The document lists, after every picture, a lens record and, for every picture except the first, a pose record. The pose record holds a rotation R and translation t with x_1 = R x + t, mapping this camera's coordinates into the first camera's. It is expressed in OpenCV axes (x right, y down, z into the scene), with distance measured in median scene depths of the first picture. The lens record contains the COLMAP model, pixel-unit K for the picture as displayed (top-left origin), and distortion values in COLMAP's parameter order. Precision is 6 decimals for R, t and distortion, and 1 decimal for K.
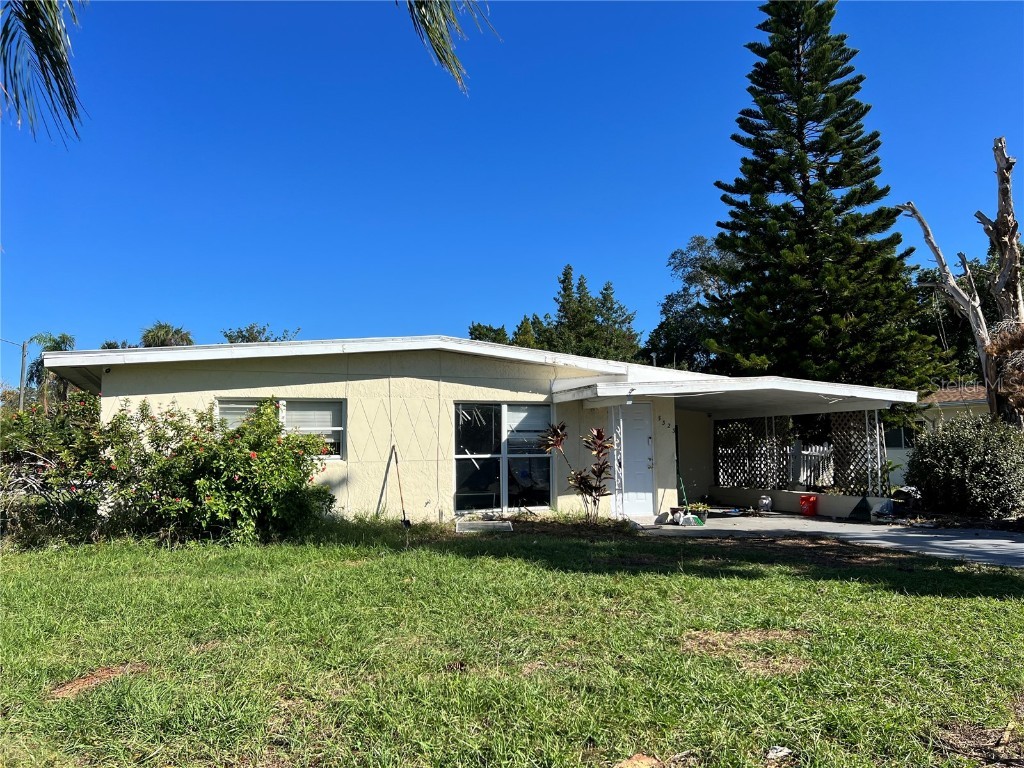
lens RADIAL K [[764.3, 0, 506.8], [0, 764.3, 390.3], [0, 0, 1]] dist [0.076713, -0.104155]
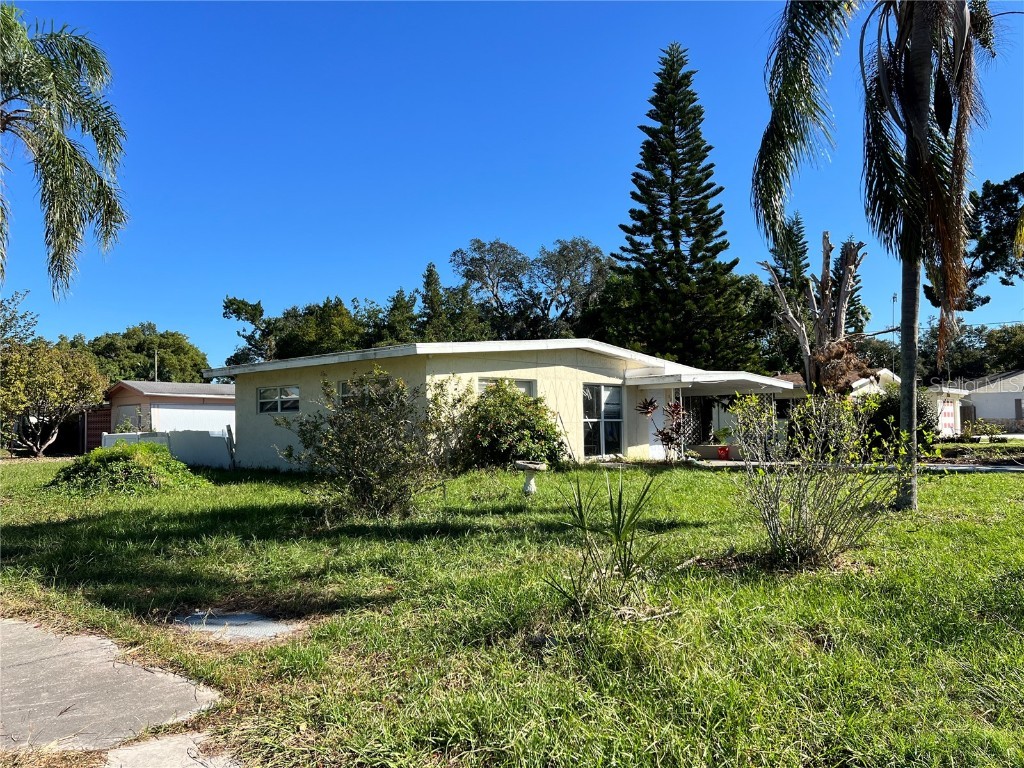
lens RADIAL K [[764.3, 0, 506.8], [0, 764.3, 390.3], [0, 0, 1]] dist [0.076713, -0.104155]
pose [[0.905434, 0.019193, 0.424052, -0.817846], [-0.030896, 0.999307, 0.020739, 0.002791], [-0.423360, -0.031879, 0.905400, -0.268936]]
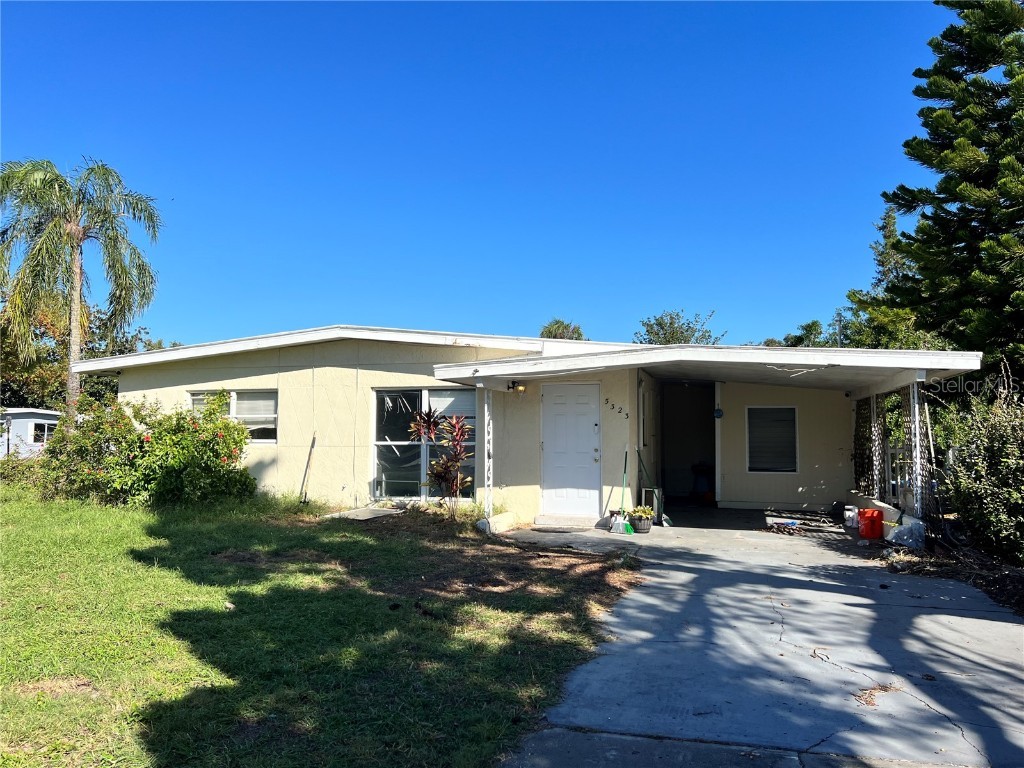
lens RADIAL K [[764.3, 0, 506.8], [0, 764.3, 390.3], [0, 0, 1]] dist [0.076713, -0.104155]
pose [[0.791306, -0.023654, -0.610962, 0.680740], [0.037106, 0.999267, 0.009372, 0.013976], [0.610293, -0.030087, 0.791604, 0.303873]]
